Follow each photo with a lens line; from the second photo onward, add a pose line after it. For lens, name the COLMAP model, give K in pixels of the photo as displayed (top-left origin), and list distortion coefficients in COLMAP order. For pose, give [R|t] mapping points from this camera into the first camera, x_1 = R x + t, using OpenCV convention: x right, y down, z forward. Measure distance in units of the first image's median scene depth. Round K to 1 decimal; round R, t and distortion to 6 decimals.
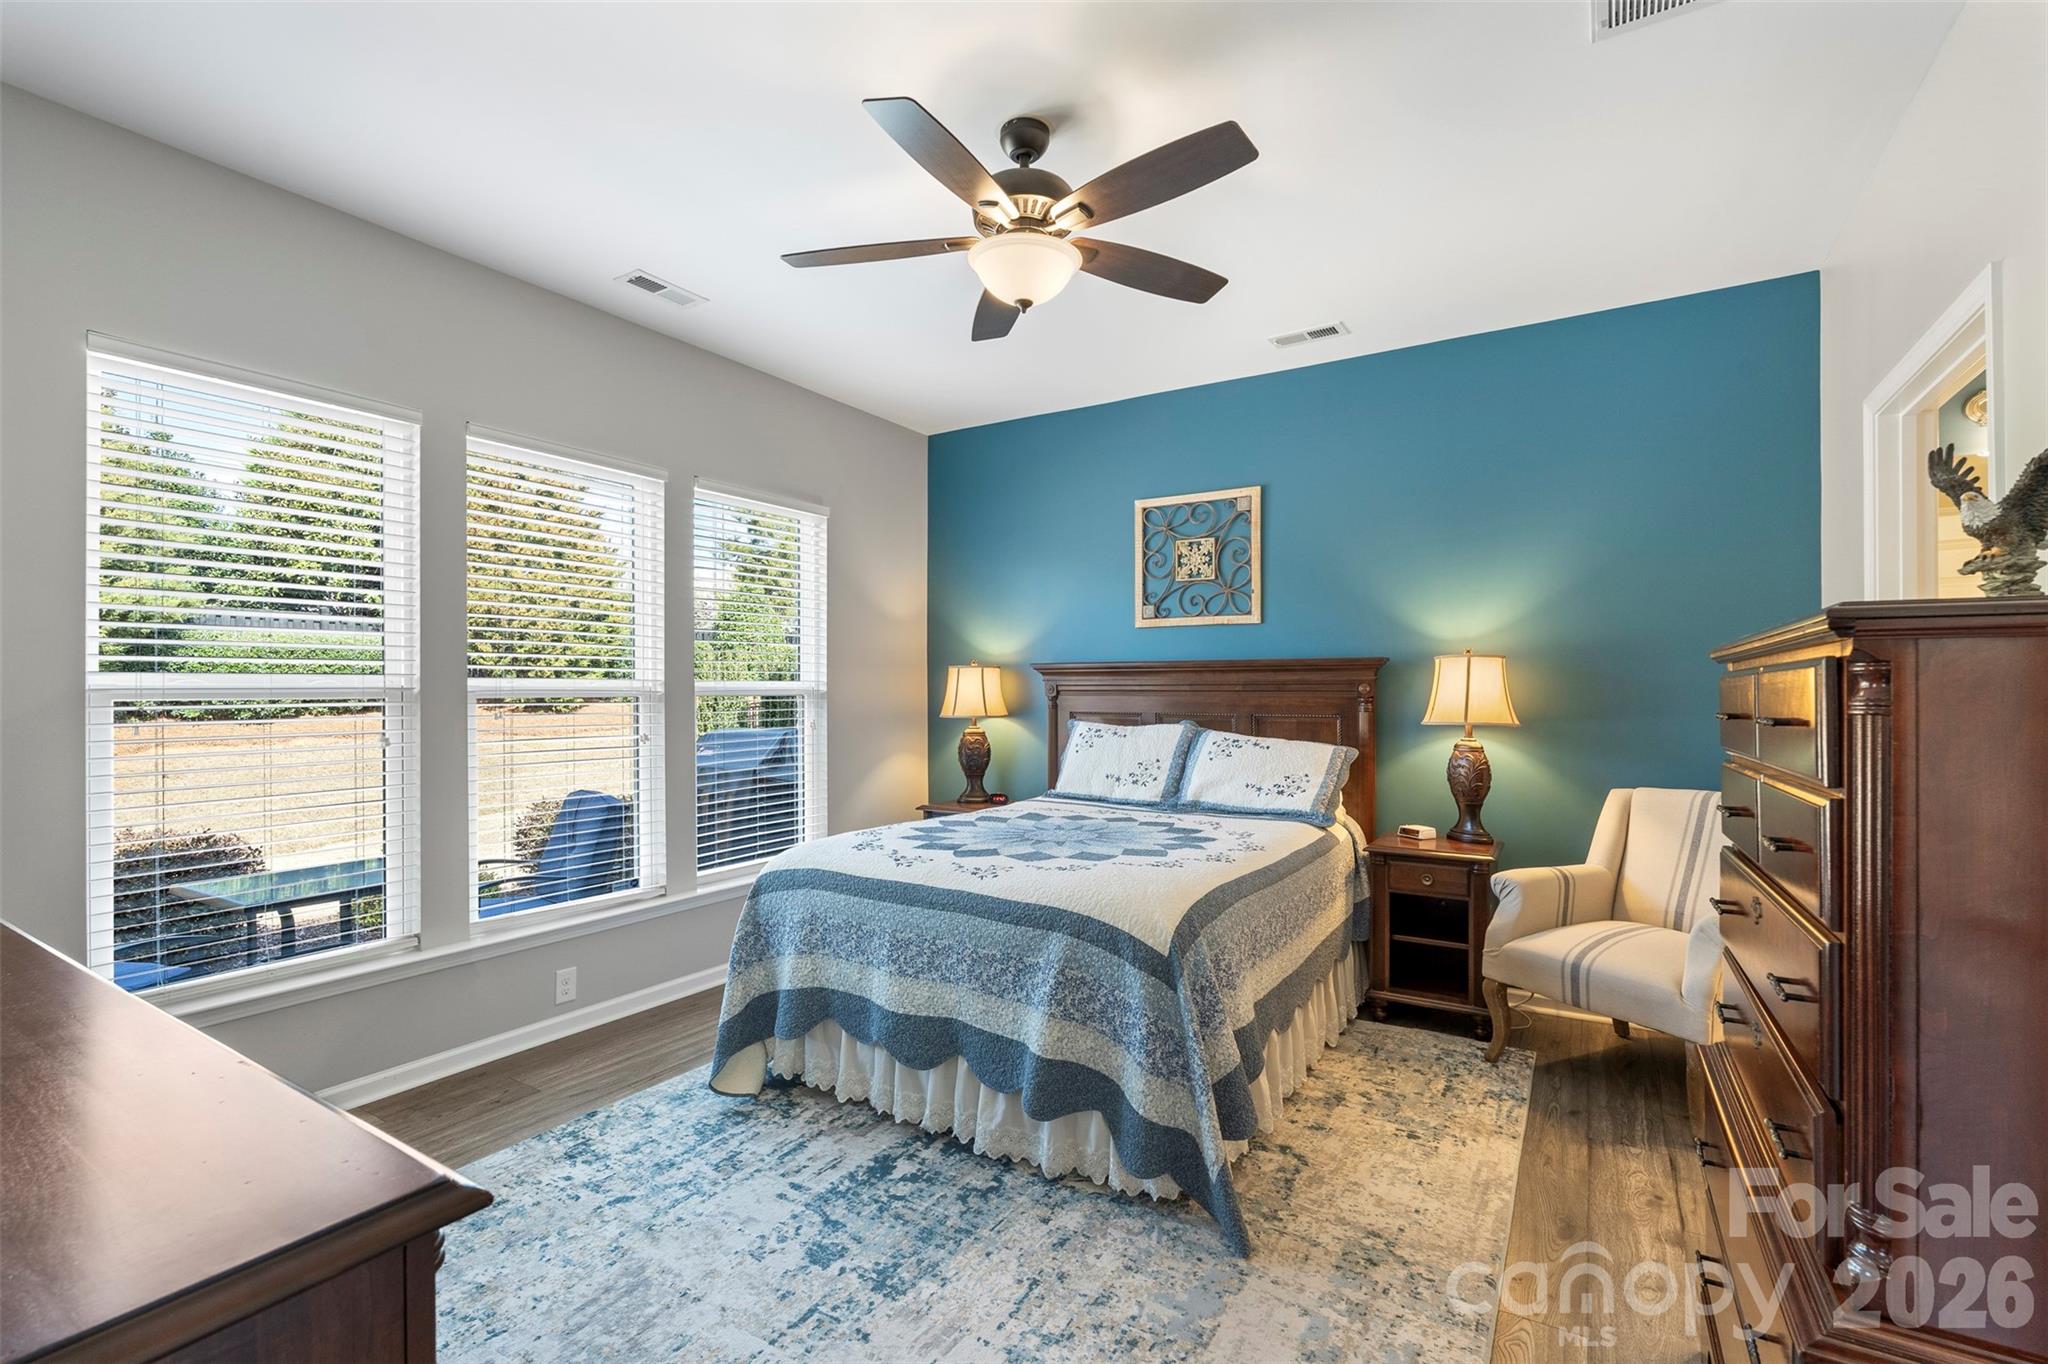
lens RADIAL K [[899.0, 0, 1023.6], [0, 899.0, 697.1], [0, 0, 1]] dist [-0.001752, -0.000380]
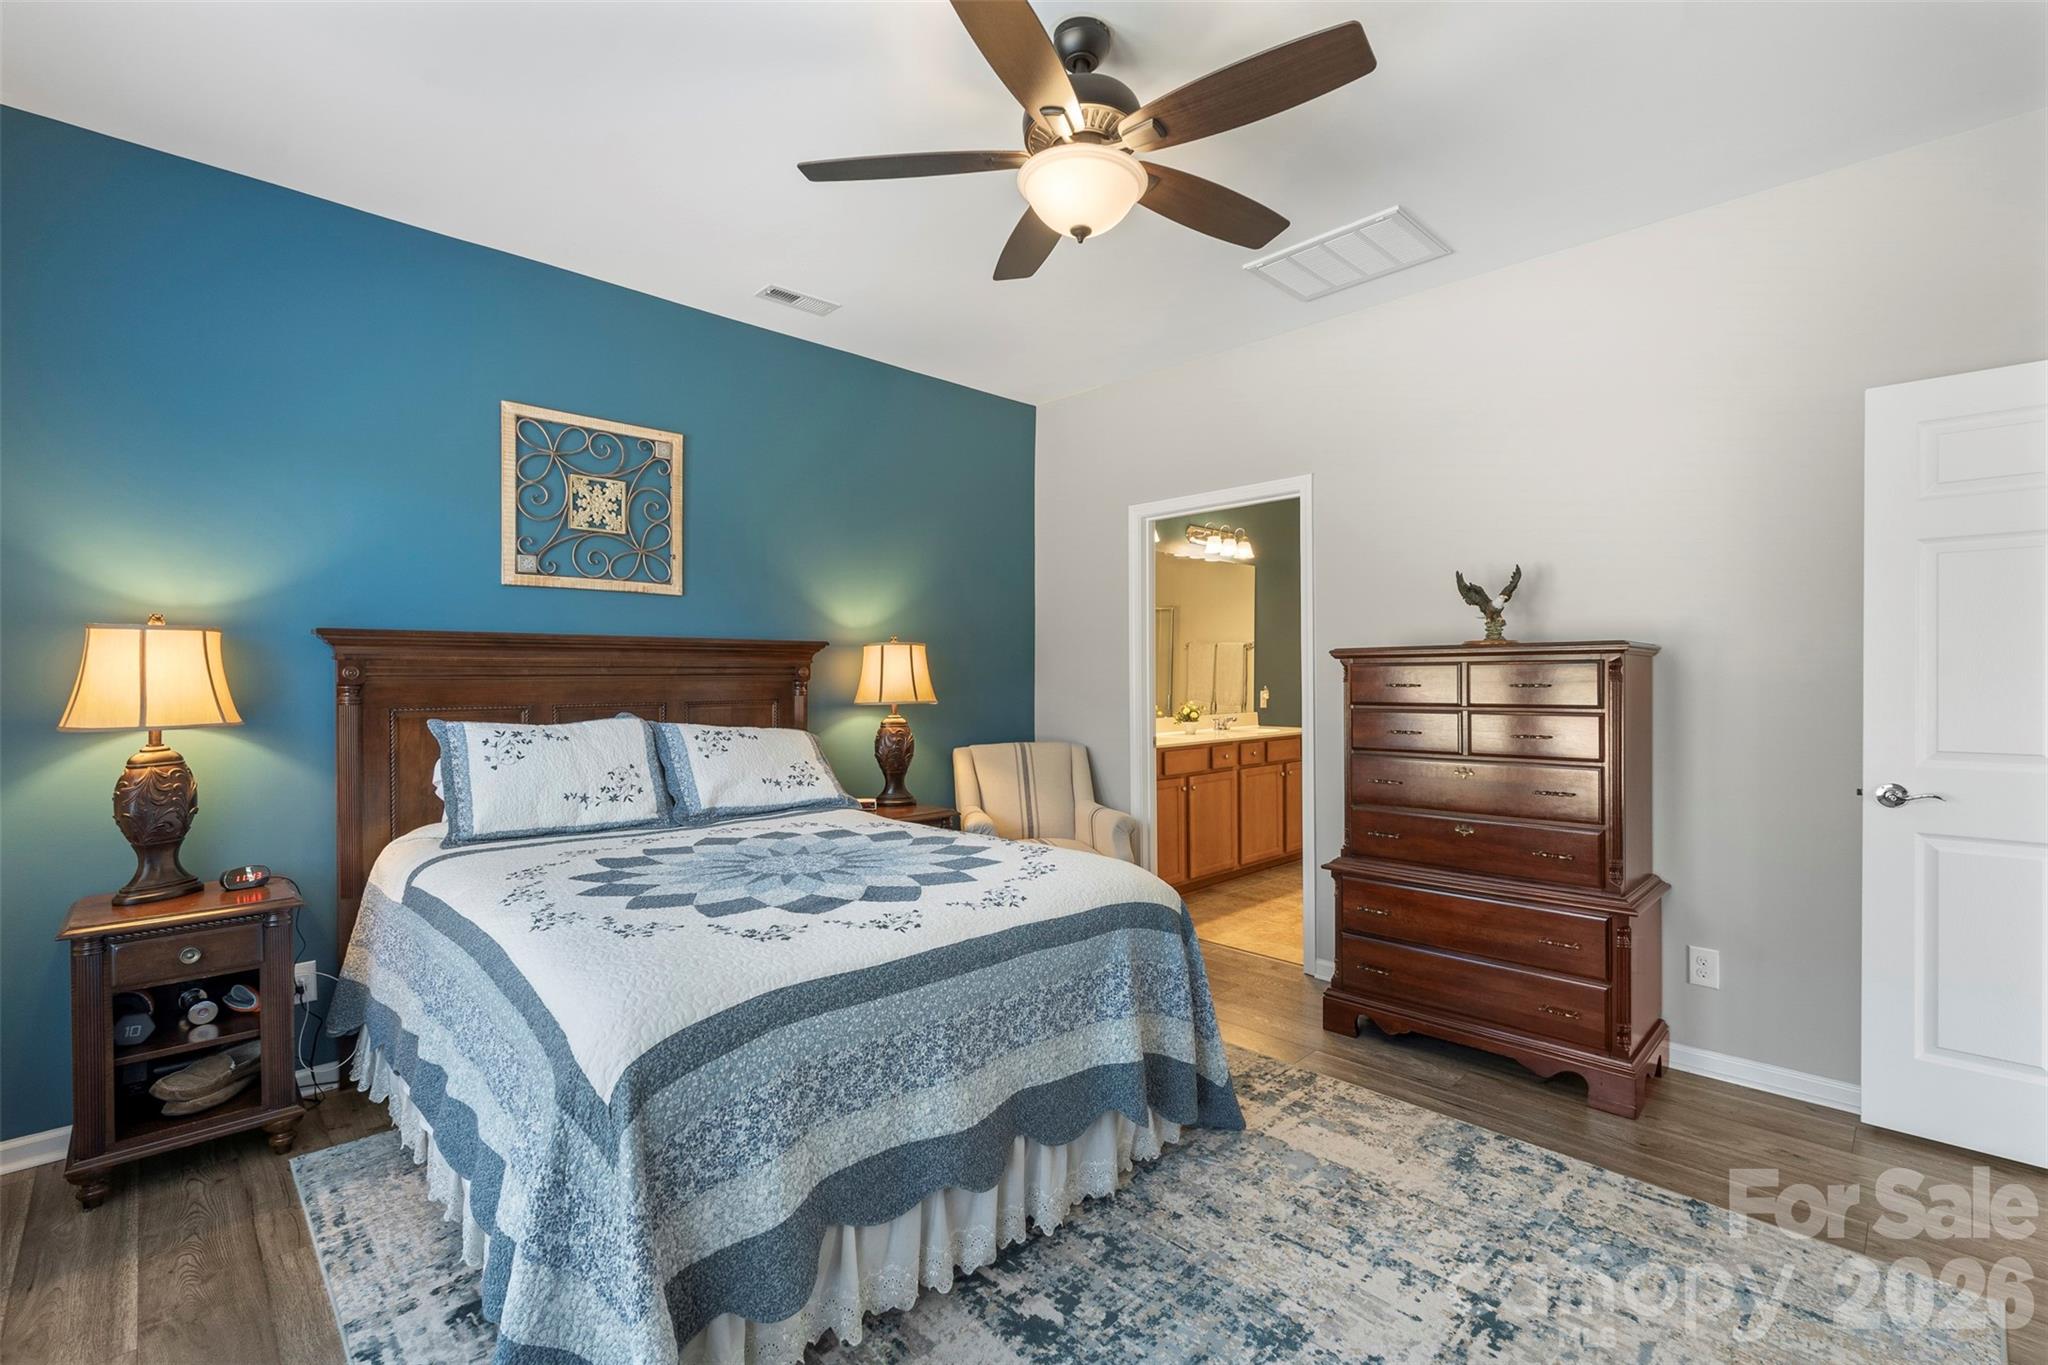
lens RADIAL K [[903.6, 0, 1035.4], [0, 903.6, 678.3], [0, 0, 1]] dist [-0.000055, 0.000012]
pose [[0.235132, -0.007767, 0.971933, -0.499697], [0.008383, 0.999947, 0.005963, -0.005237], [-0.971927, 0.006746, 0.235184, 0.473859]]
